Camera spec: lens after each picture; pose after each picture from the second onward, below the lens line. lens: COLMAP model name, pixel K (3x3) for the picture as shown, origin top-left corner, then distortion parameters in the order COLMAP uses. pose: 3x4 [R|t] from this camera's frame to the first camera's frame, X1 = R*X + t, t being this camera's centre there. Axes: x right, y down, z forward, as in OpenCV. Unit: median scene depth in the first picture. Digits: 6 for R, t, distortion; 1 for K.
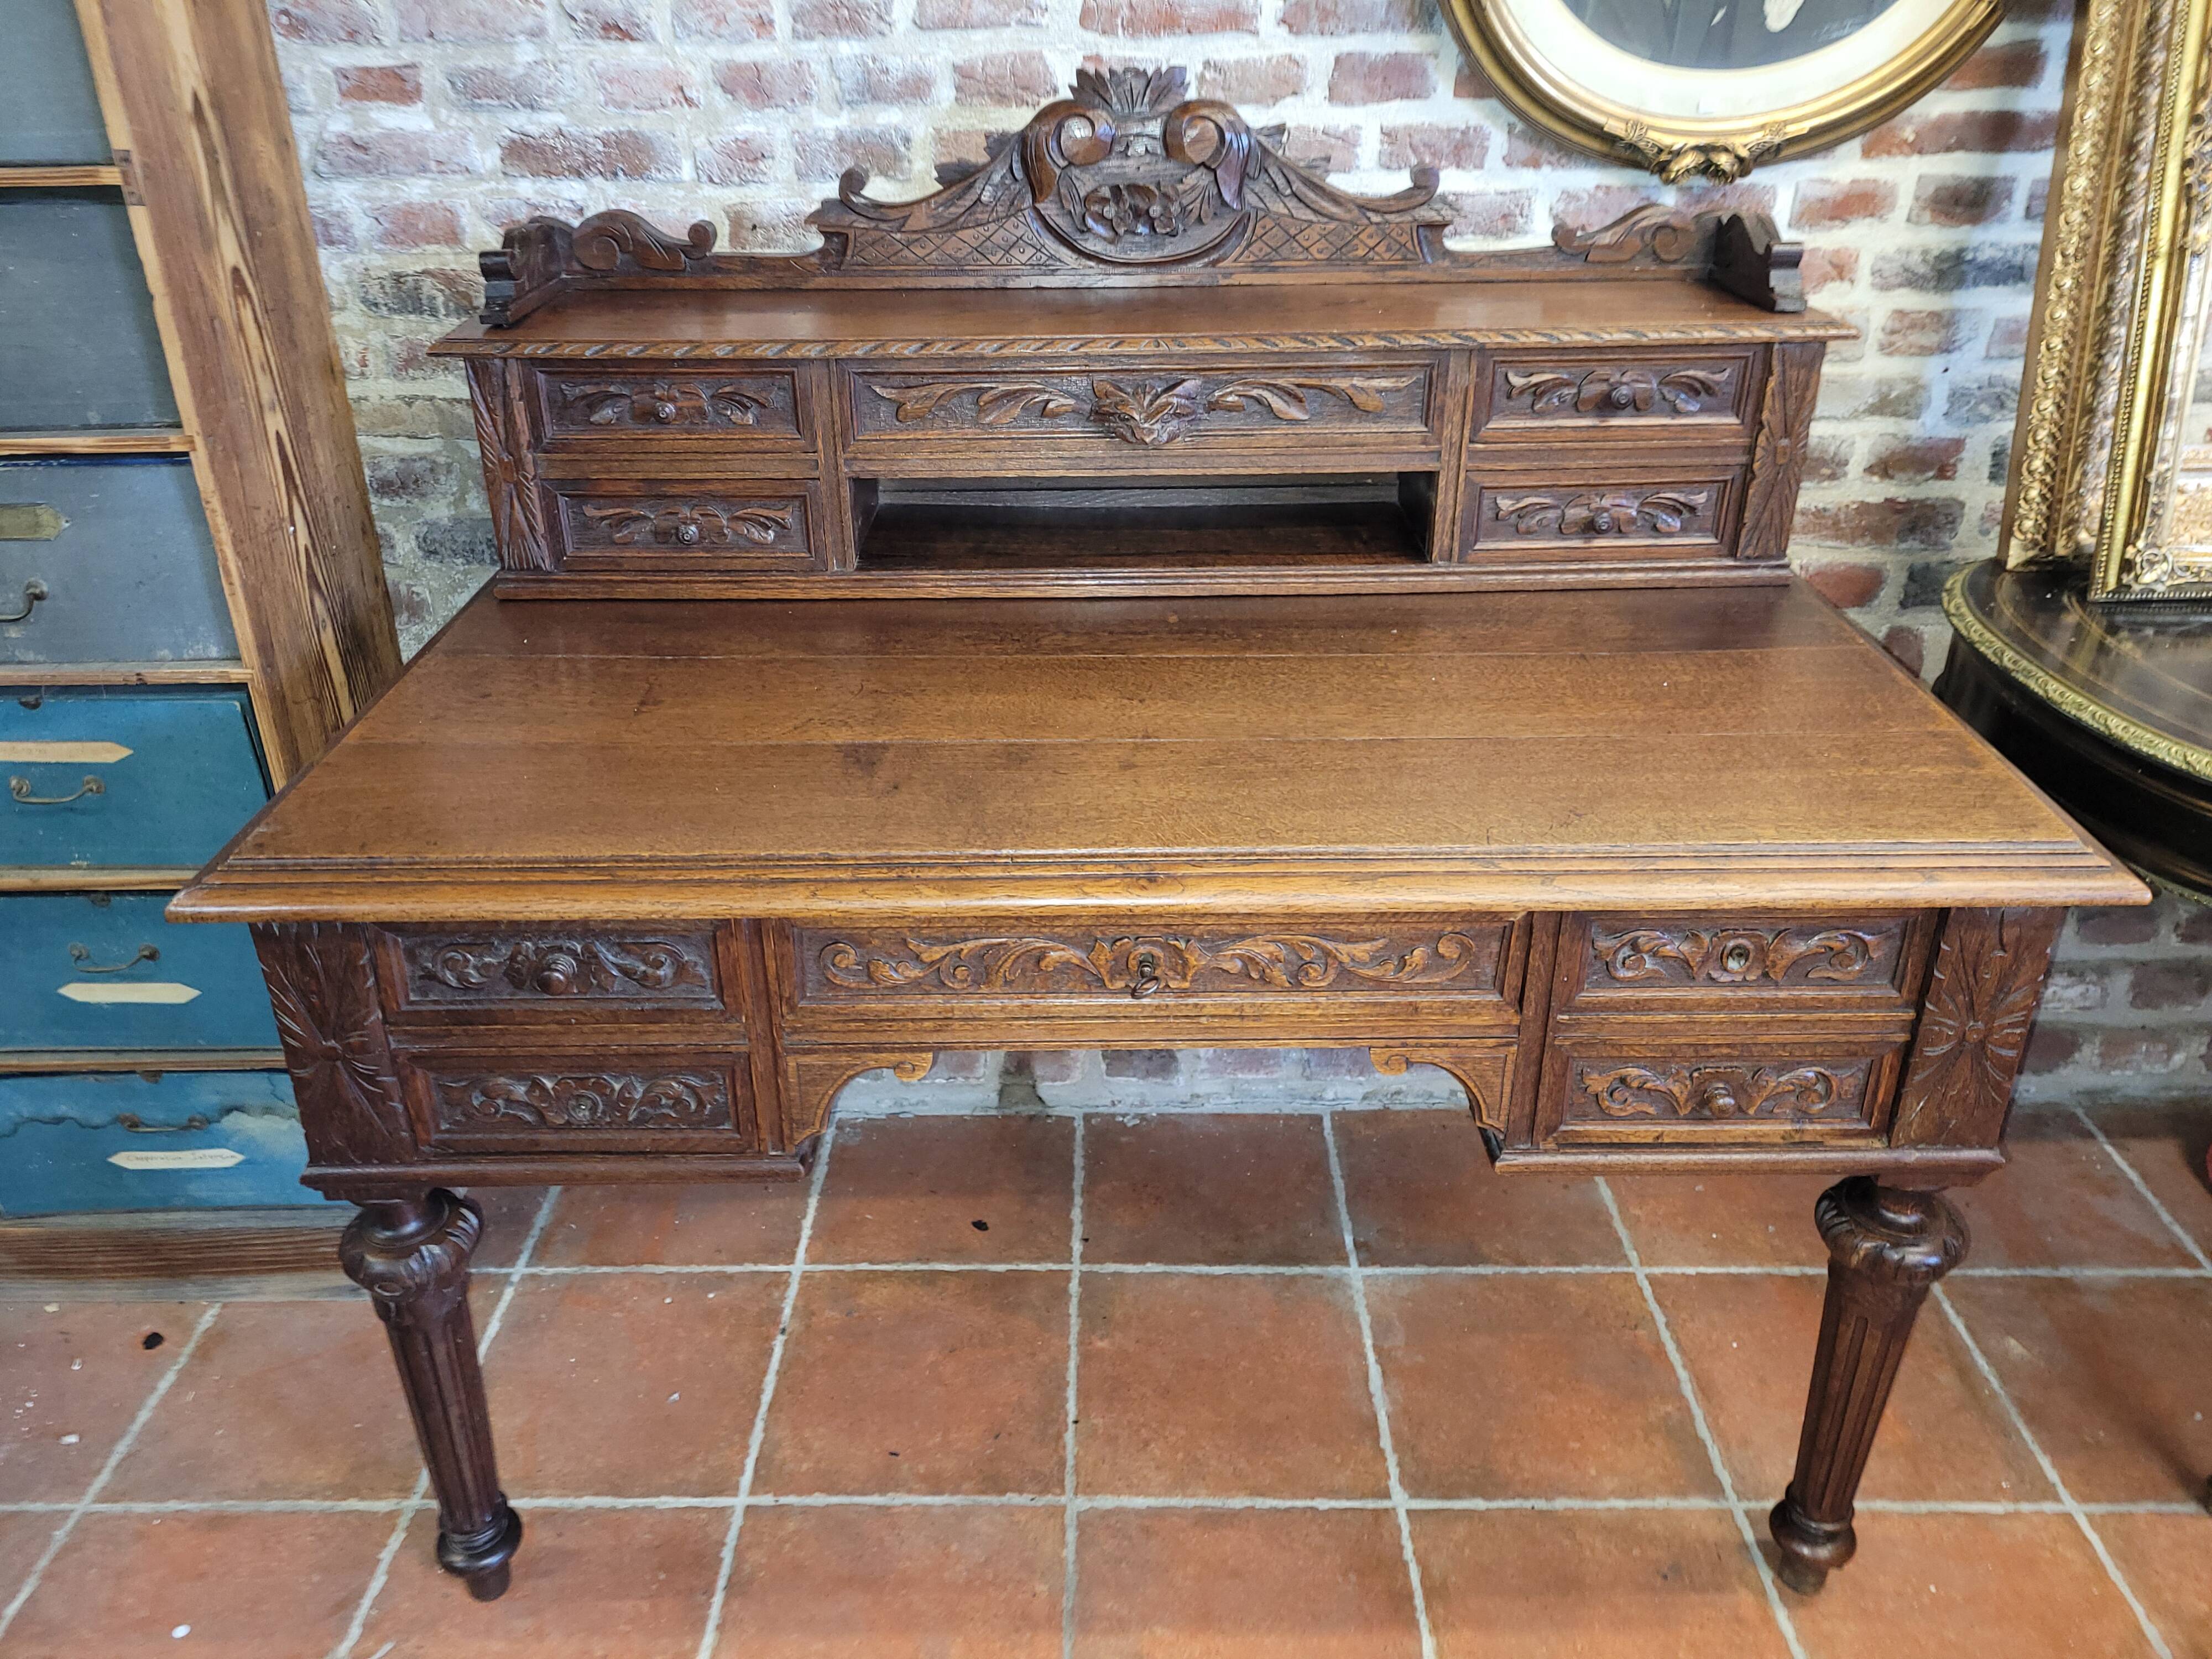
lens RADIAL K [[1657.4, 0, 1086.0], [0, 1657.4, 796.3], [0, 0, 1]] dist [0.058615, -0.049840]
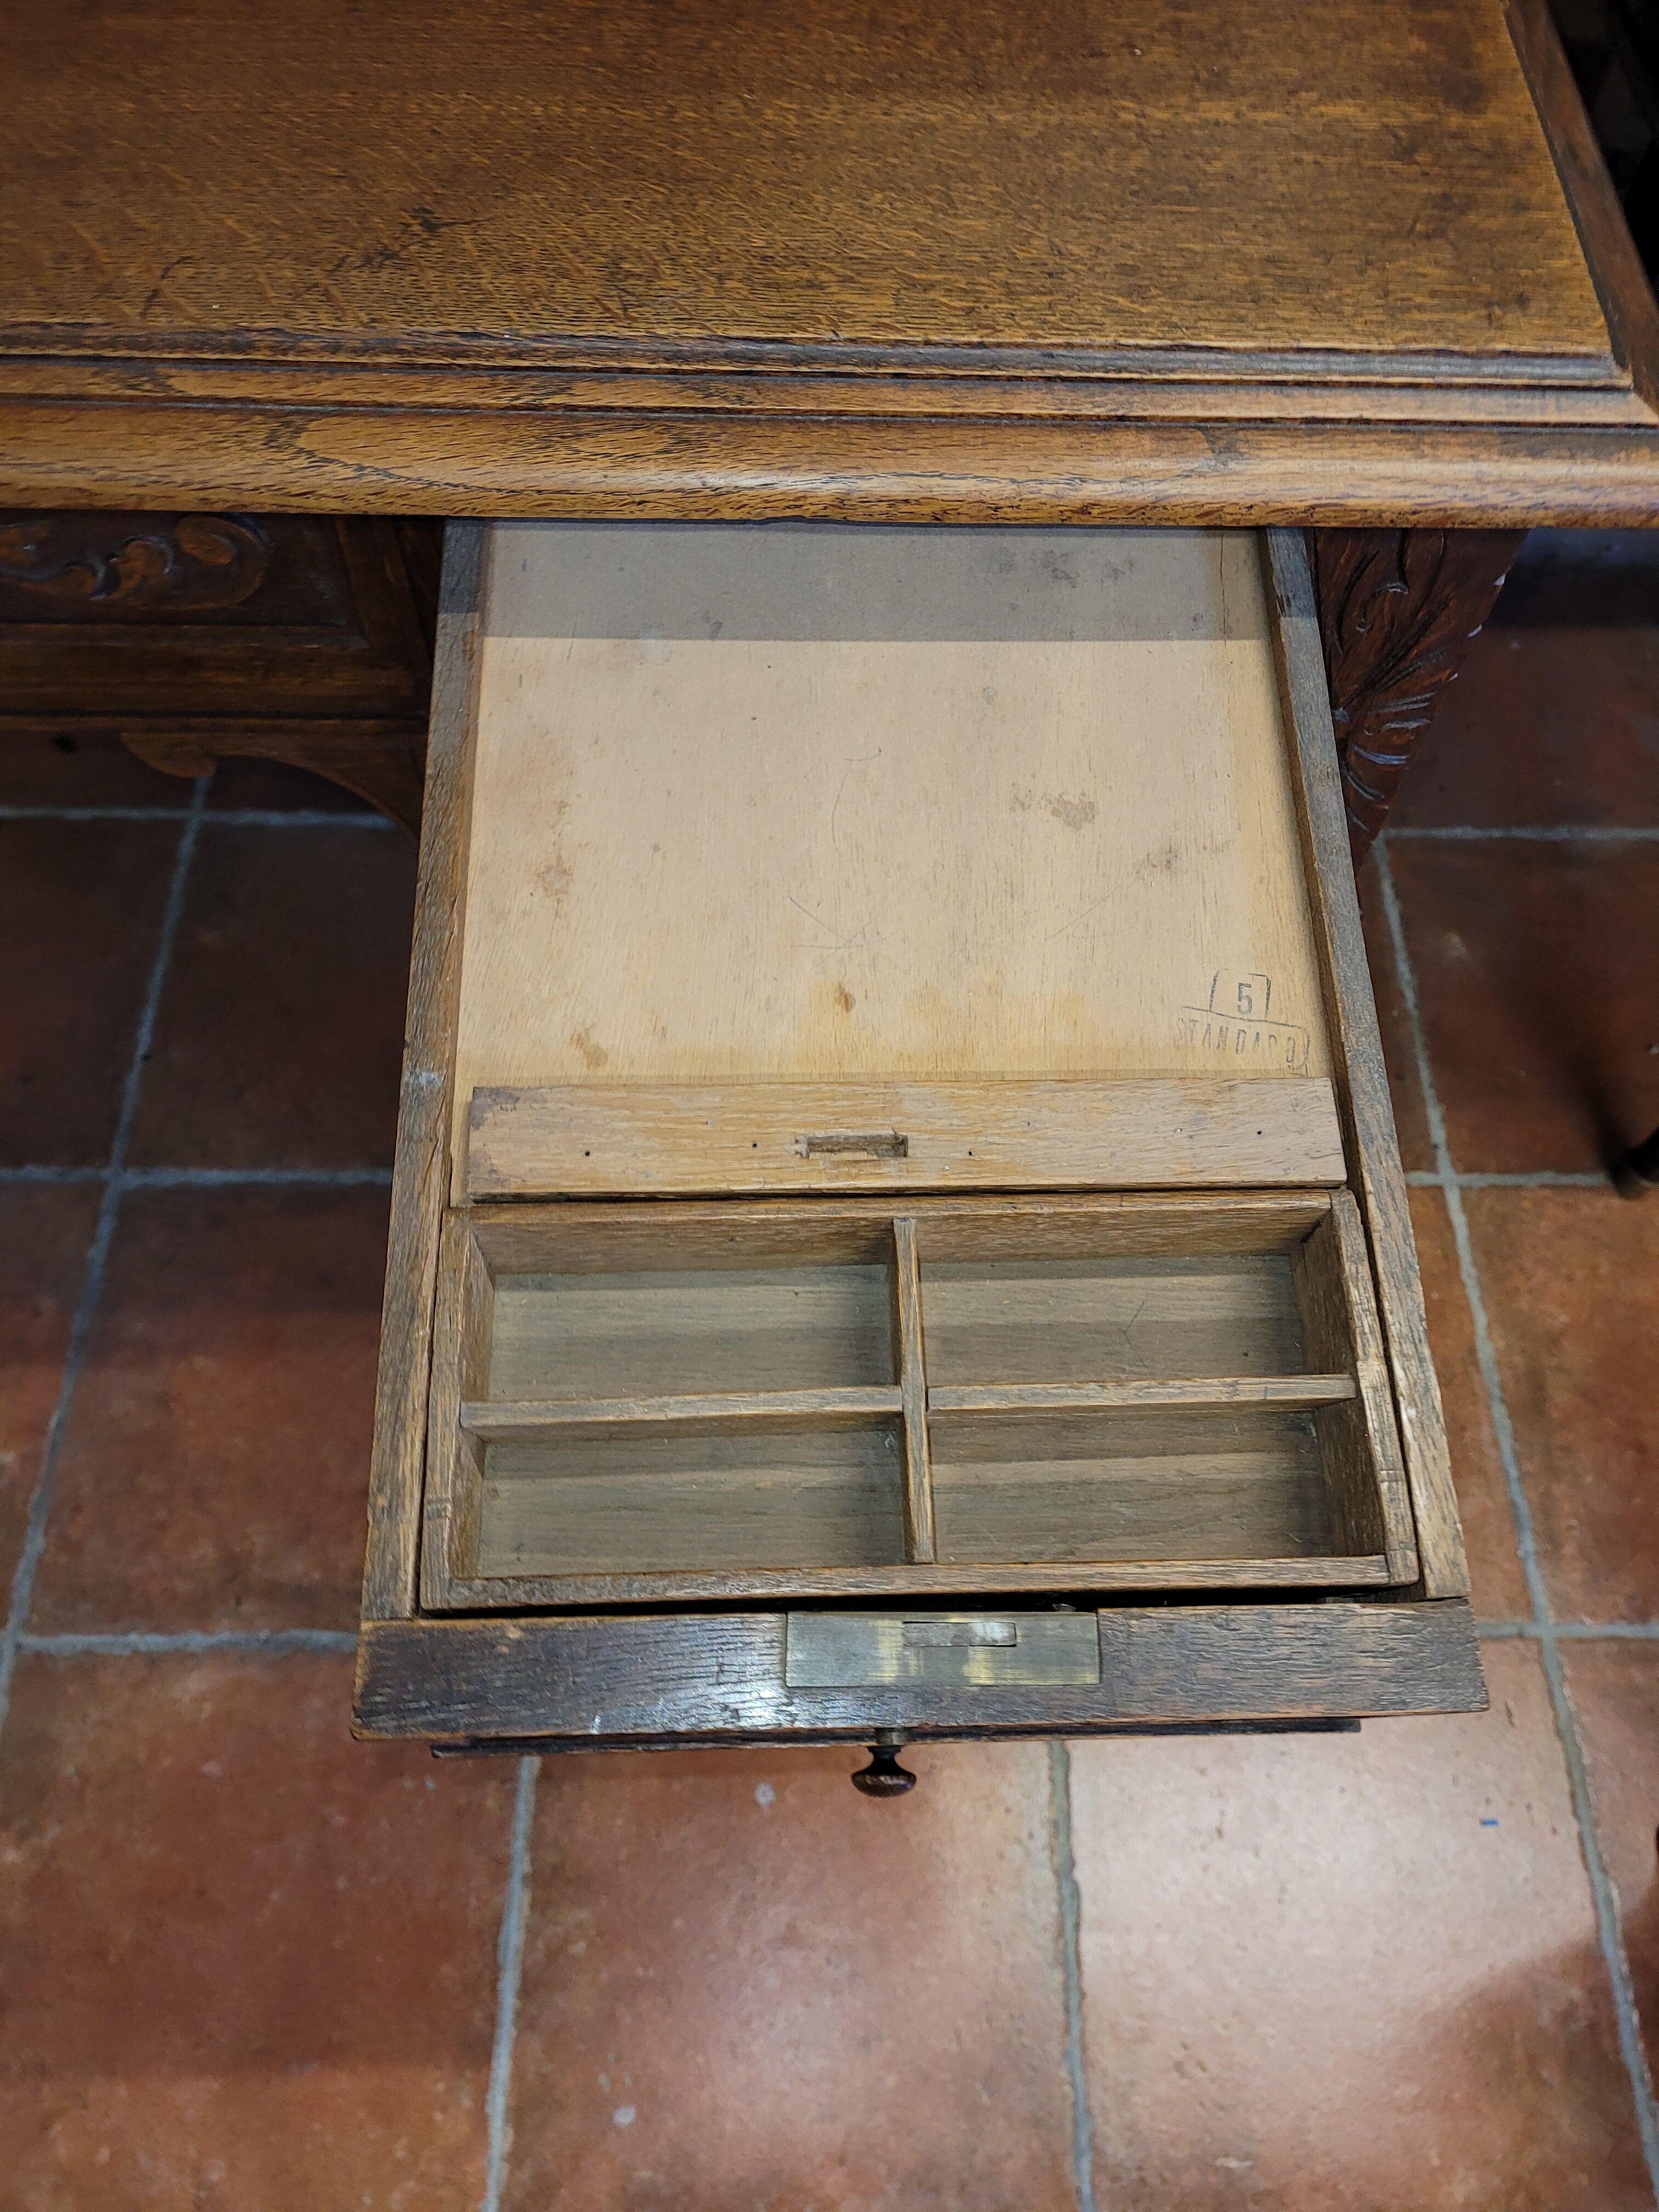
lens RADIAL K [[1672.0, 0, 864.5], [0, 1672.0, 1076.3], [0, 0, 1]] dist [0.051337, -0.047590]
pose [[0.998038, 0.002193, 0.062565, 0.264434], [-0.036720, 0.829924, 0.556667, -0.034105], [-0.050704, -0.557872, 0.828377, 0.392057]]
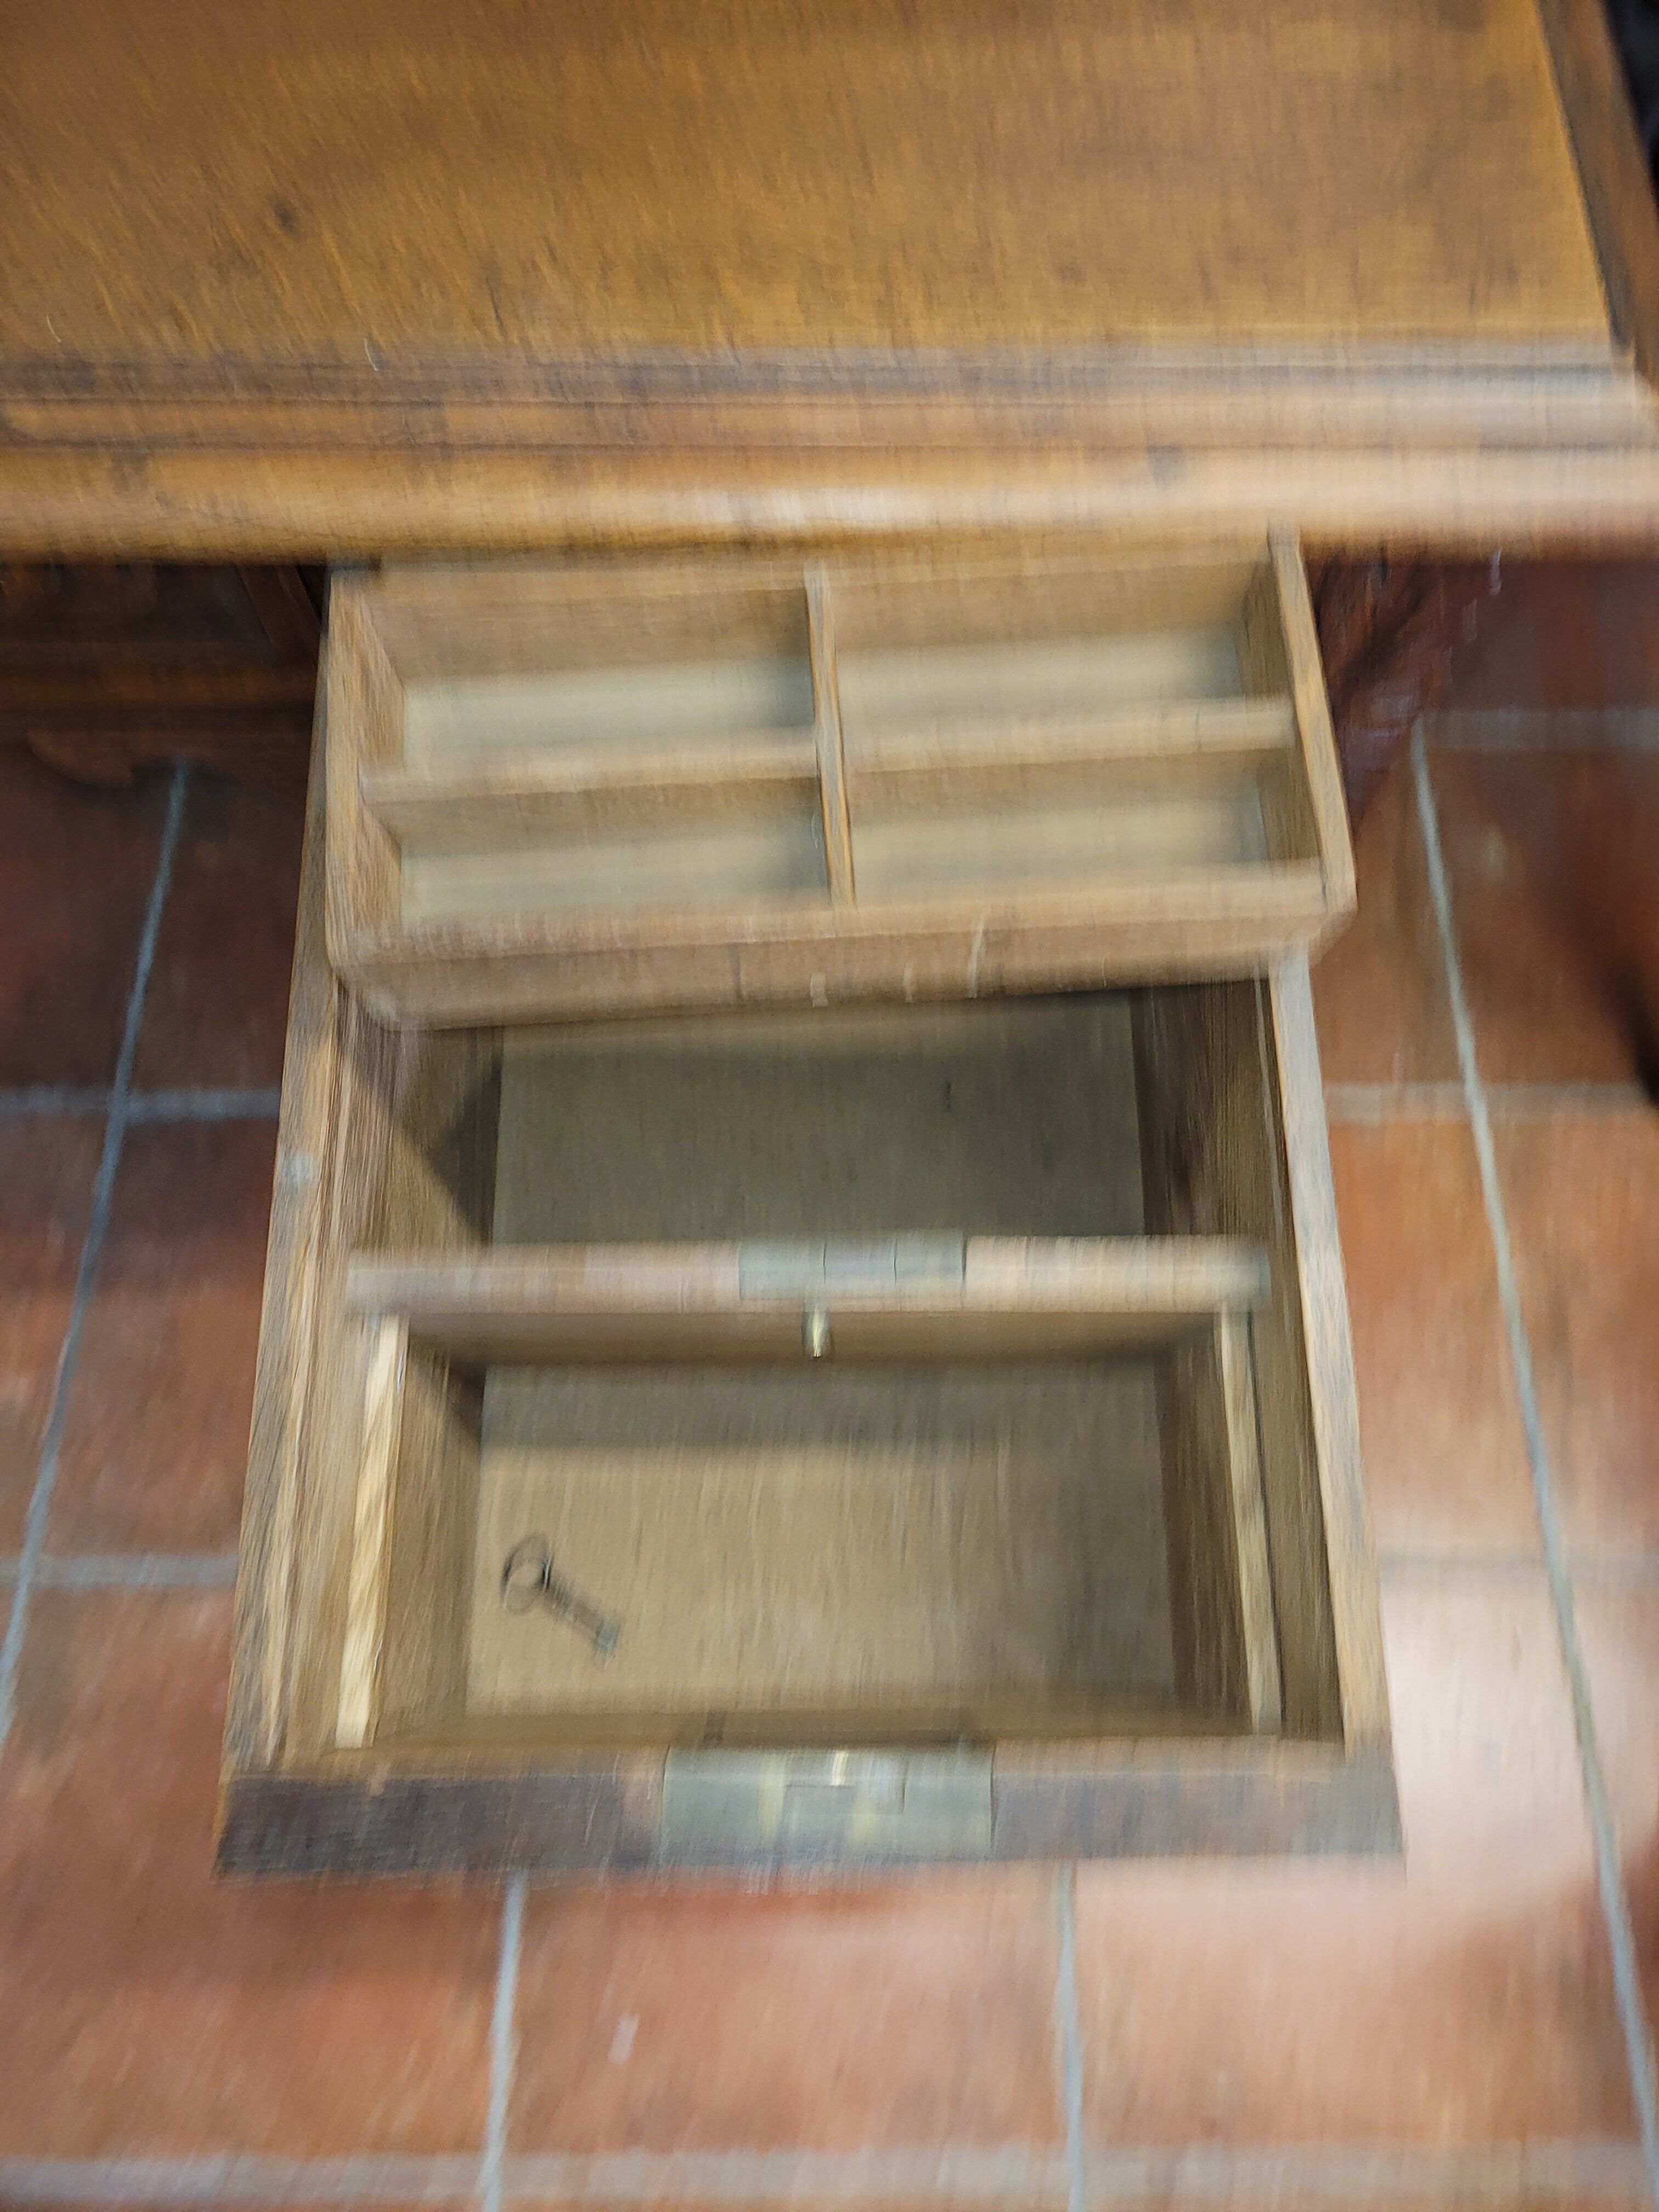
lens RADIAL K [[1672.0, 0, 859.1], [0, 1672.0, 1057.4], [0, 0, 1]] dist [0.051337, -0.047590]
pose [[0.999717, -0.006192, 0.022988, 0.289247], [-0.009655, 0.777159, 0.629230, -0.056002], [-0.021762, -0.629274, 0.776879, 0.428441]]
